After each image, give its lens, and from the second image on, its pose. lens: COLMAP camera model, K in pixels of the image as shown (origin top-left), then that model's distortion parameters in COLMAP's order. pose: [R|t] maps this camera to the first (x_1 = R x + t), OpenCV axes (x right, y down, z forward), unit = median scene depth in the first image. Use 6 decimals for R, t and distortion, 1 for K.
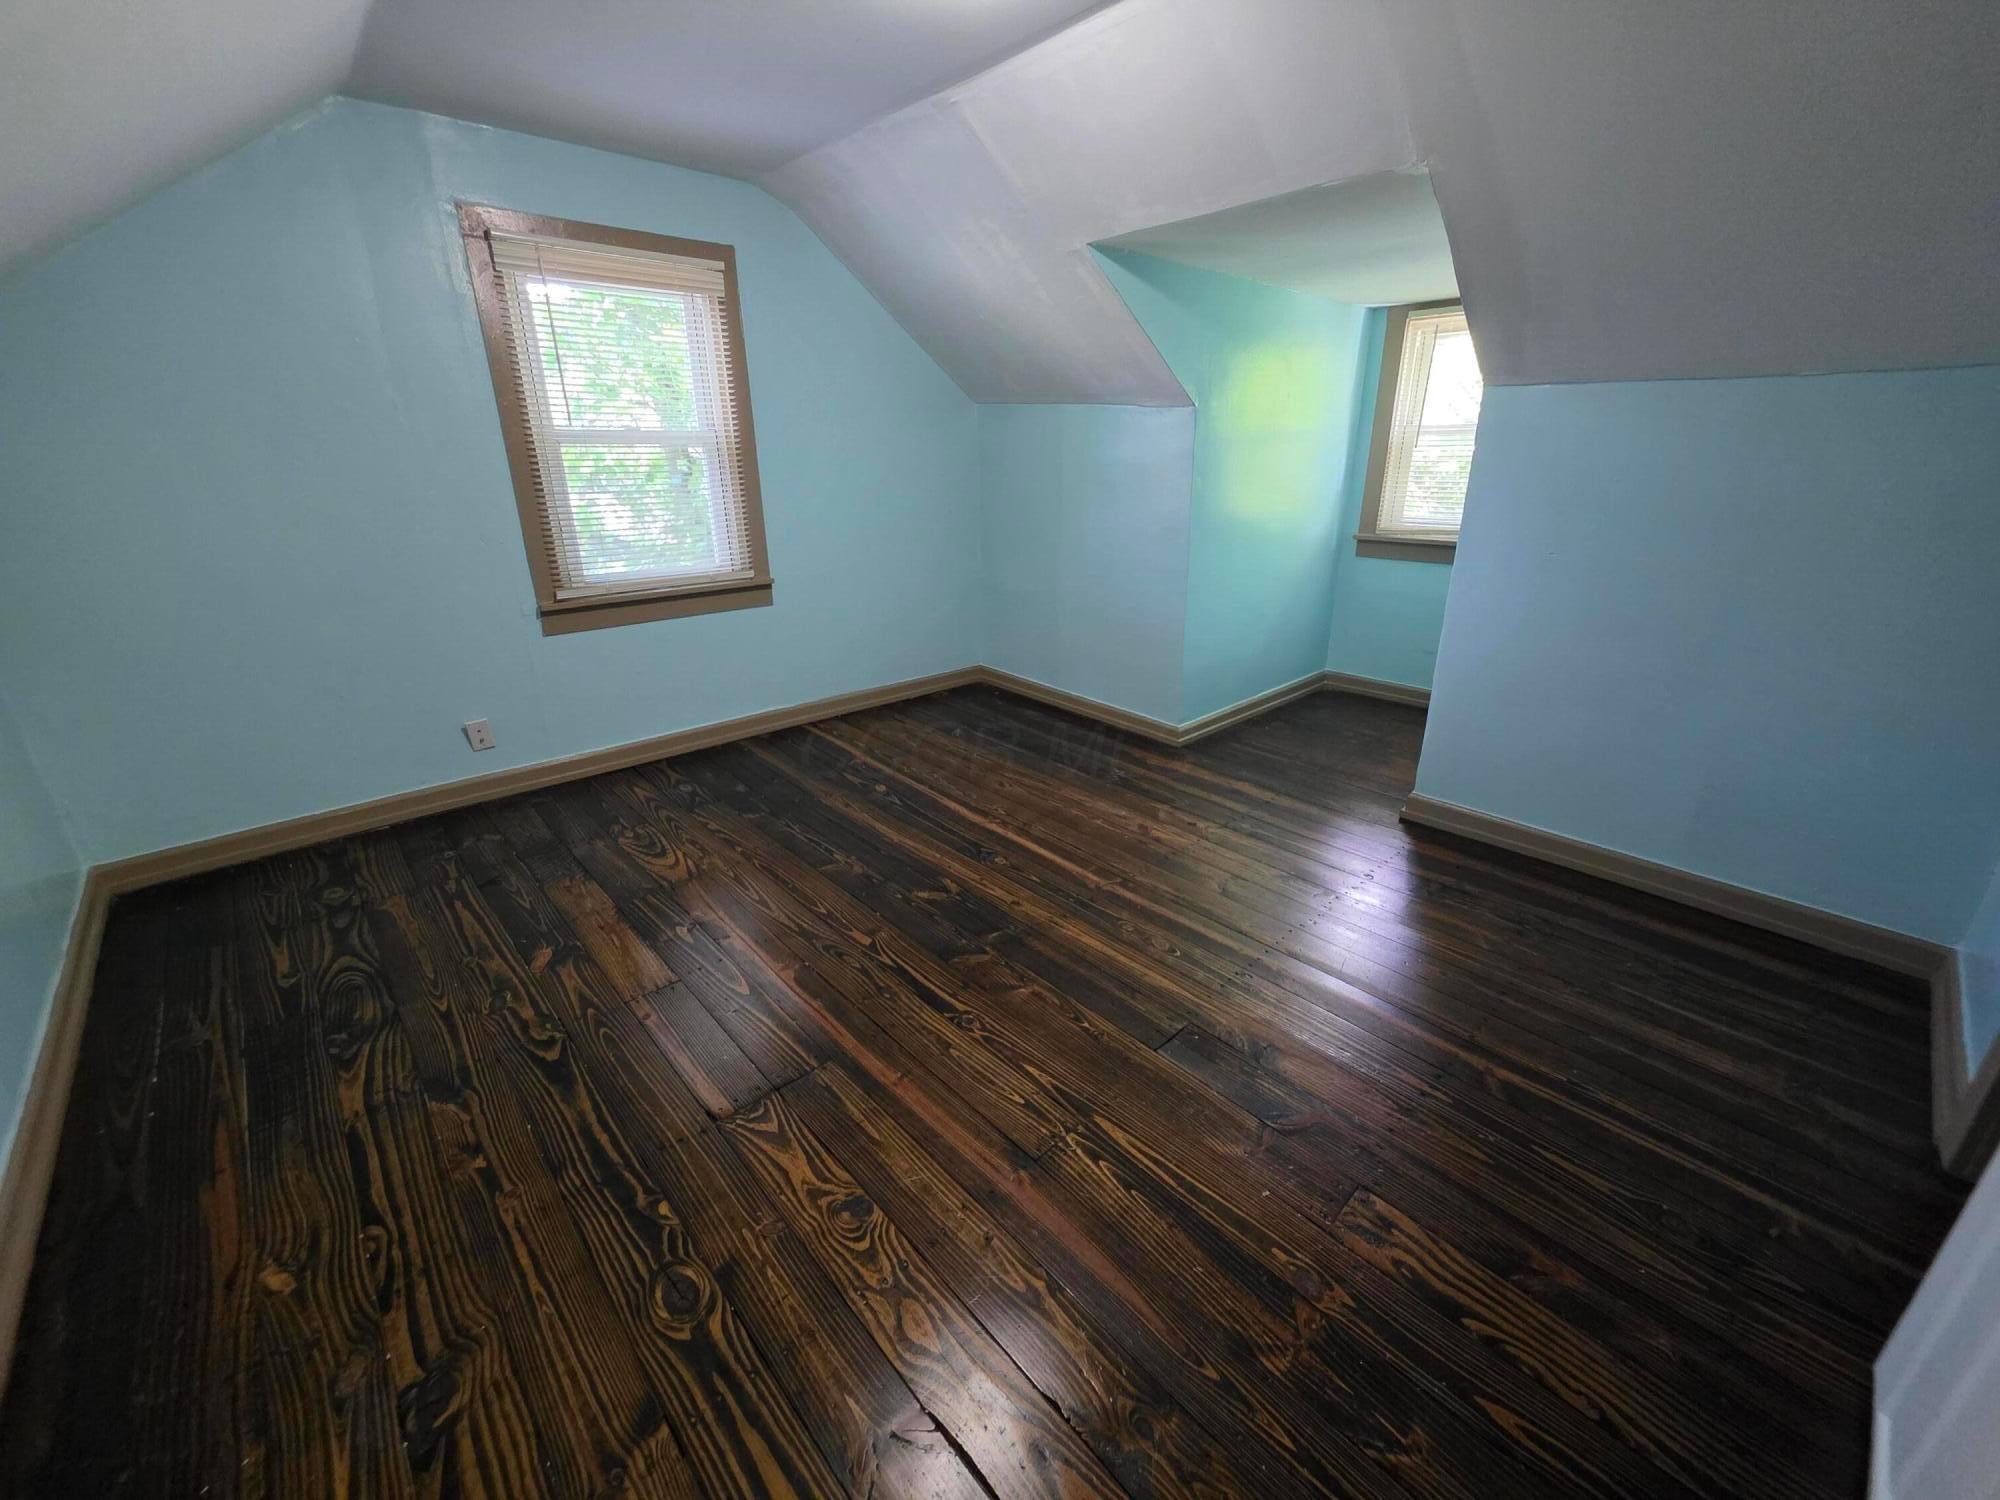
lens RADIAL K [[801.8, 0, 998.7], [0, 801.8, 741.5], [0, 0, 1]] dist [0.001418, -0.000560]
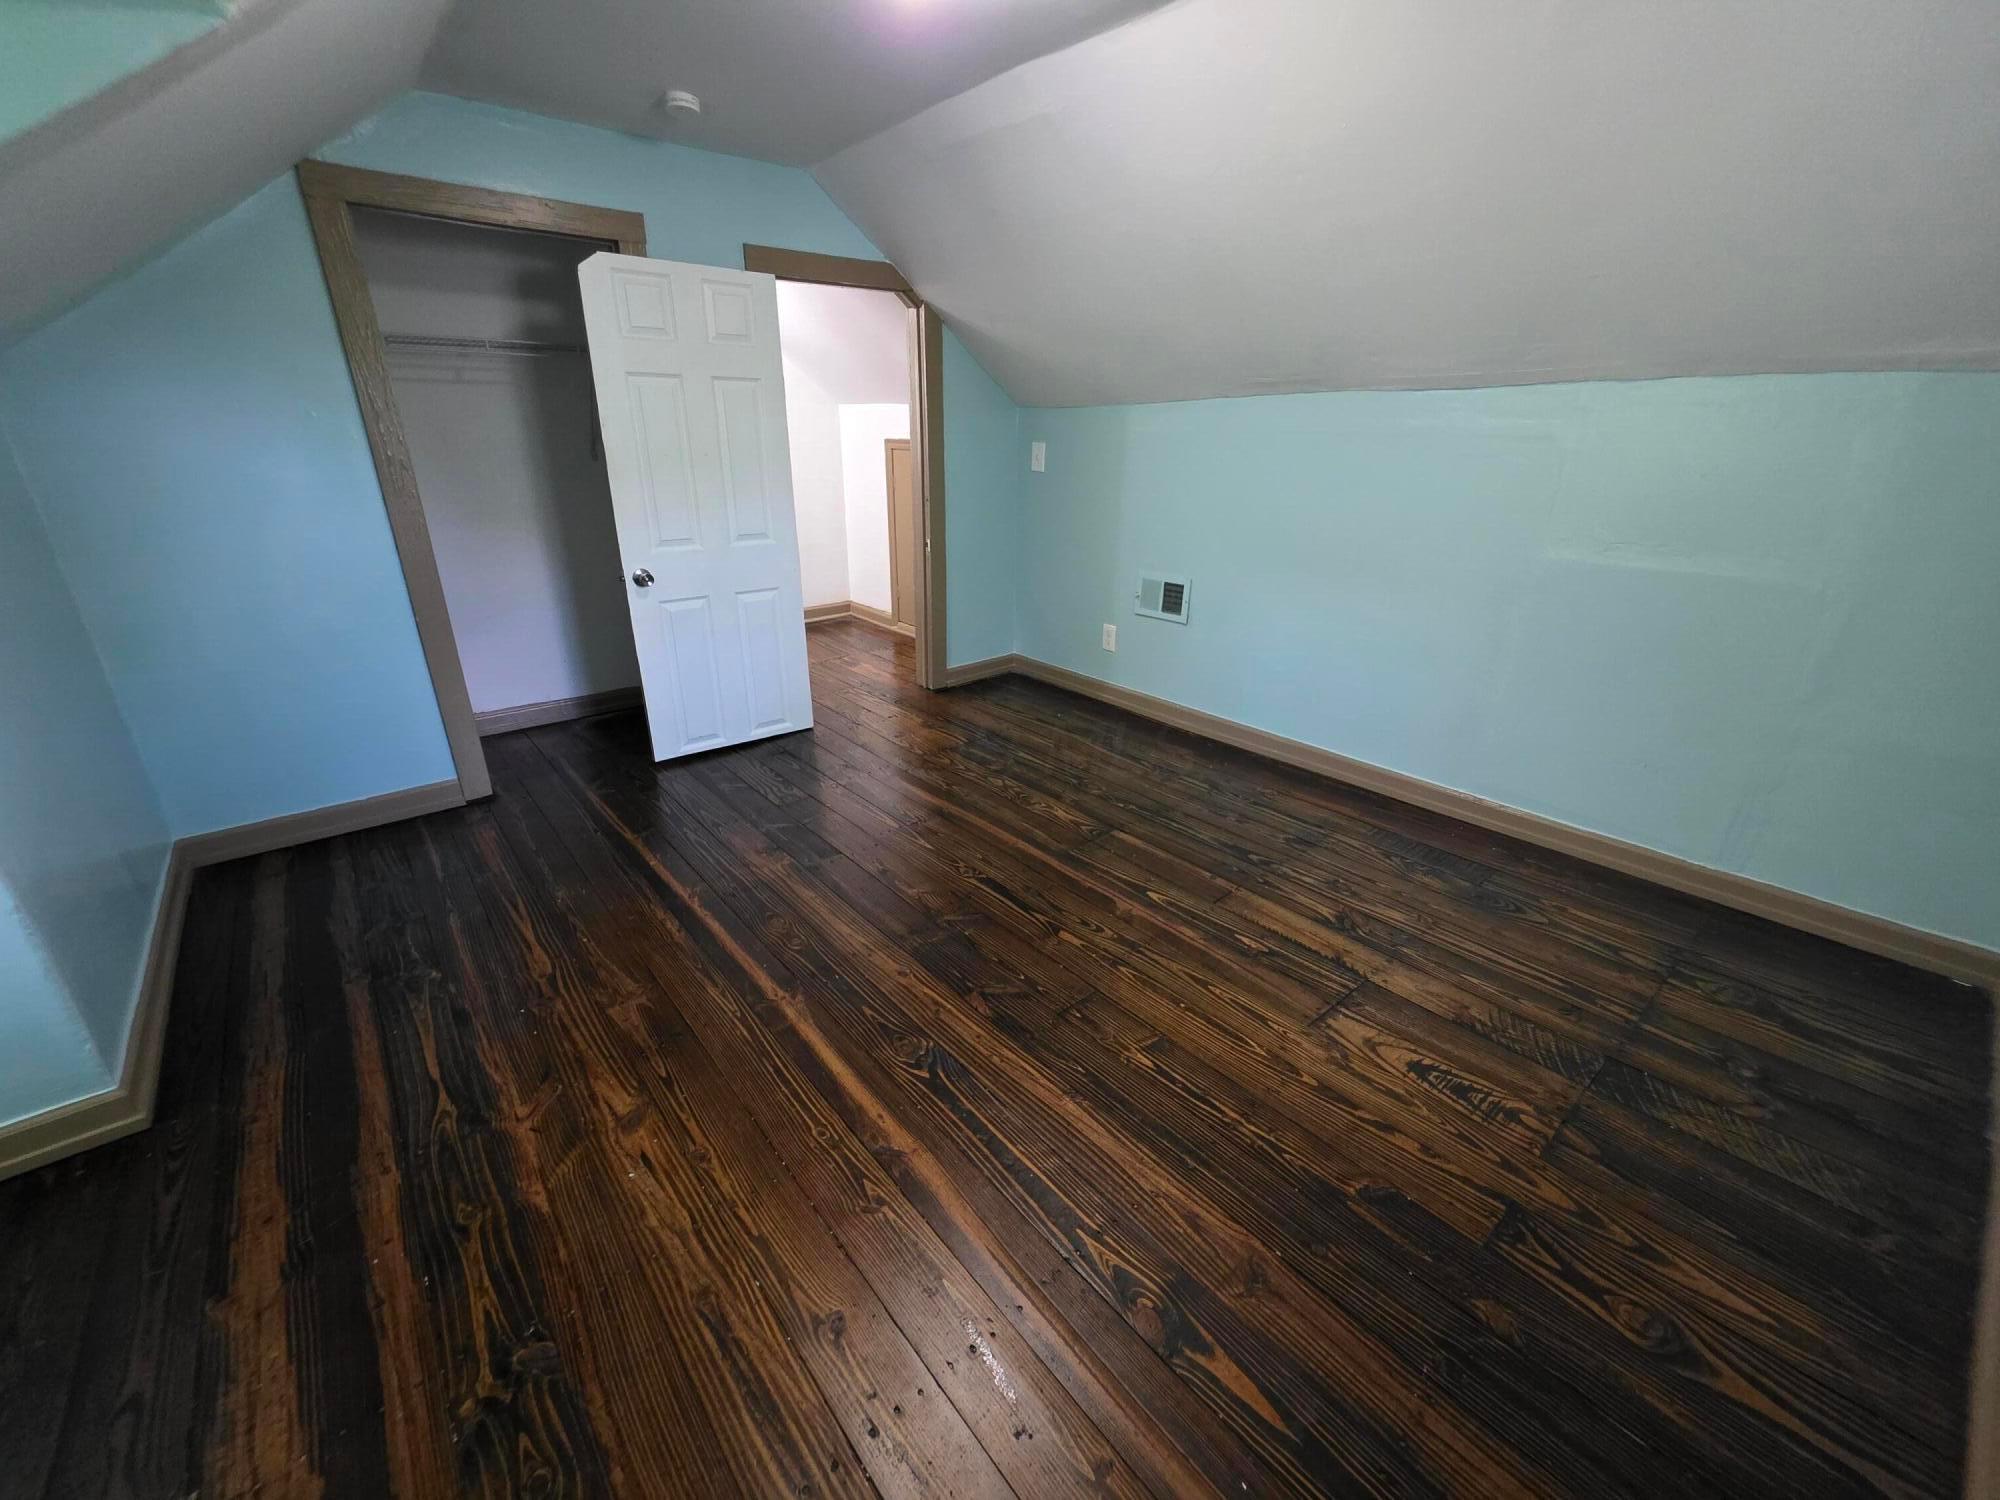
lens RADIAL K [[801.8, 0, 998.7], [0, 801.8, 741.5], [0, 0, 1]] dist [0.001418, -0.000560]
pose [[-0.998928, -0.020097, 0.041694, -0.129953], [0.012679, 0.747540, 0.664096, -0.646413], [-0.044514, 0.663913, -0.746484, 1.714471]]
